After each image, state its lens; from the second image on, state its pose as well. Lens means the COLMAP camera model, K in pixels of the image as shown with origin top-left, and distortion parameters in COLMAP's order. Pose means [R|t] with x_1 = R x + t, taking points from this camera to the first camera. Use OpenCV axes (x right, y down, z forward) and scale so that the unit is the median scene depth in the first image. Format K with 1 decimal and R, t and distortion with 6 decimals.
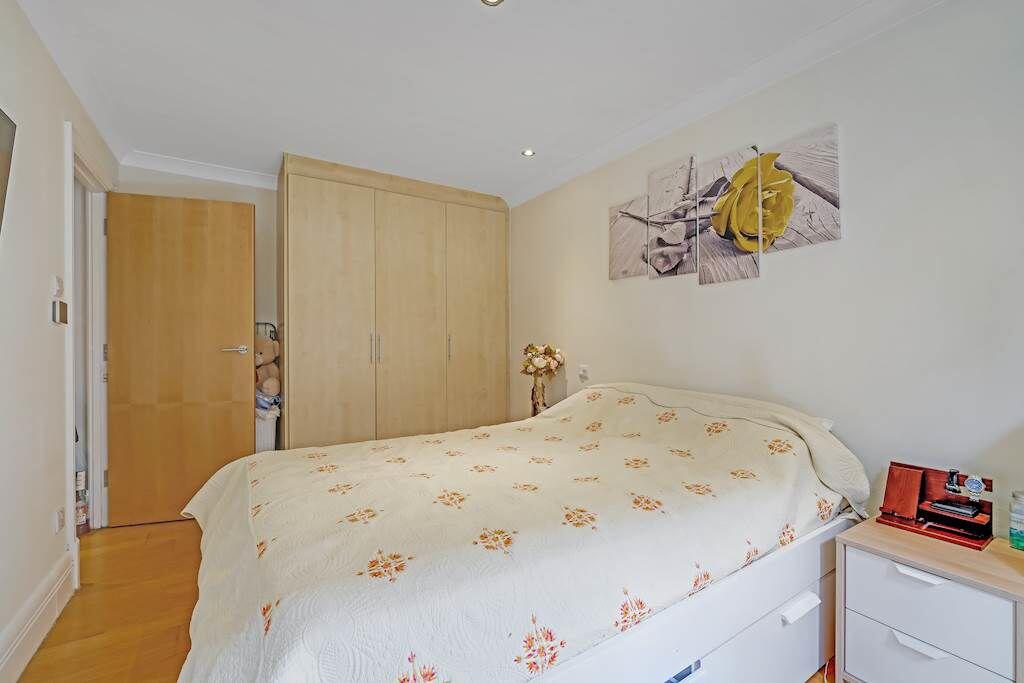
lens RADIAL K [[444.9, 0, 513.5], [0, 444.9, 340.1], [0, 0, 1]] dist [-0.001322, -0.000139]
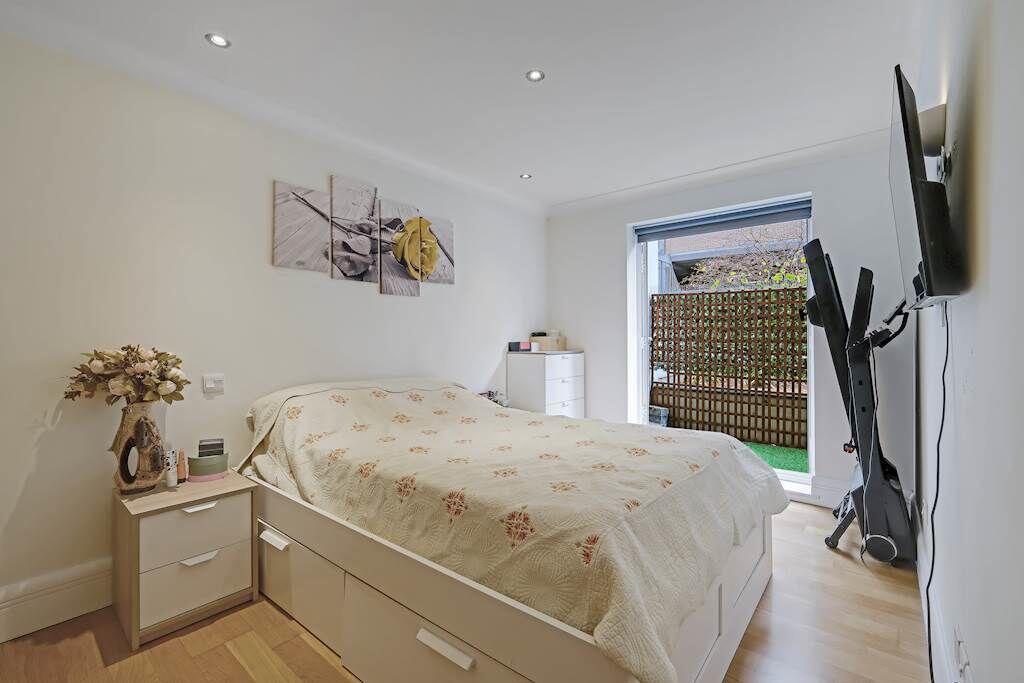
lens RADIAL K [[444.9, 0, 512.7], [0, 444.9, 339.0], [0, 0, 1]] dist [-0.001322, -0.000139]
pose [[-0.299232, 0.005435, 0.954165, -0.876288], [0.007284, 0.999968, -0.003412, 0.009586], [-0.954153, 0.005929, -0.299262, 1.012710]]
